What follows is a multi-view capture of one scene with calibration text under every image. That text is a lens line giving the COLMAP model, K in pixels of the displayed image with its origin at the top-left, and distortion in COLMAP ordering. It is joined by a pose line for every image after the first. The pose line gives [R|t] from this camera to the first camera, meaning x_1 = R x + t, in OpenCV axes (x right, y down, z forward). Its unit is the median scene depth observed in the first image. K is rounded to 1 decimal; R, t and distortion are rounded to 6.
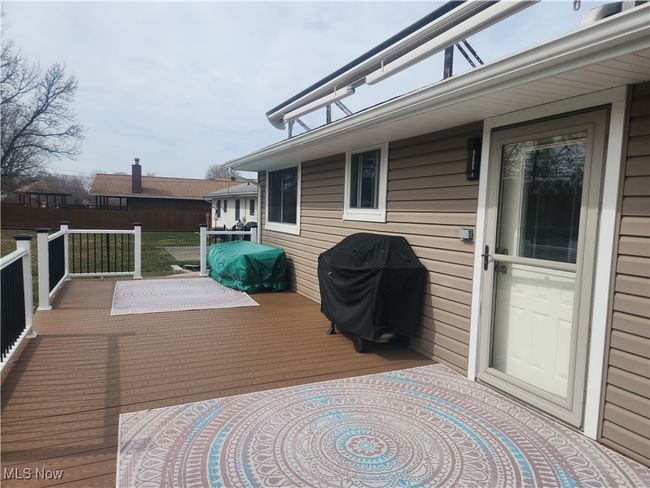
lens RADIAL K [[437.5, 0, 327.3], [0, 437.5, 247.5], [0, 0, 1]] dist [0.073148, -0.051046]
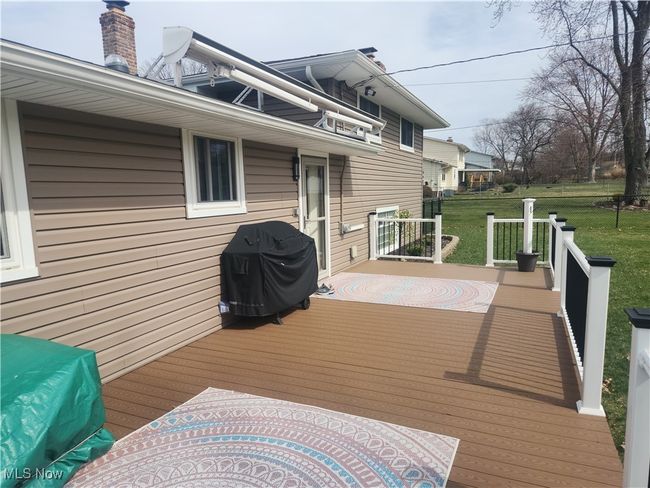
lens RADIAL K [[437.5, 0, 324.4], [0, 437.5, 244.5], [0, 0, 1]] dist [0.073148, -0.051046]
pose [[-0.643996, -0.100559, 0.758391, -0.702570], [0.075417, 0.978150, 0.193739, -0.149654], [-0.761303, 0.181963, -0.622341, 1.310347]]
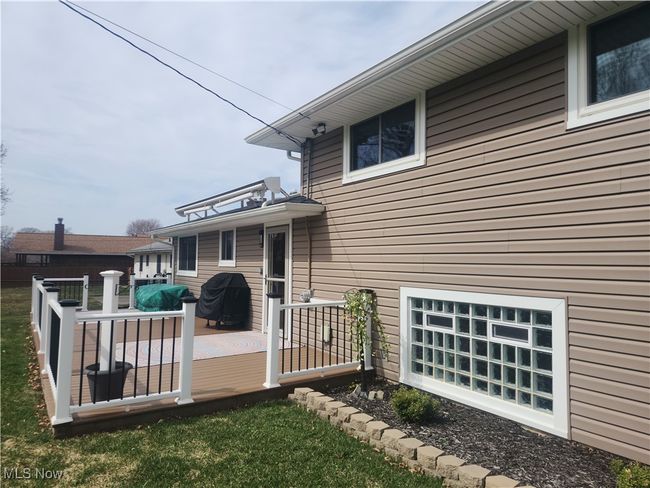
lens RADIAL K [[437.5, 0, 323.5], [0, 437.5, 246.7], [0, 0, 1]] dist [0.073148, -0.051046]
pose [[0.988031, -0.013237, 0.153686, 0.188162], [0.031558, 0.992584, -0.117392, 0.082620], [-0.150992, 0.120837, 0.981122, -0.863927]]
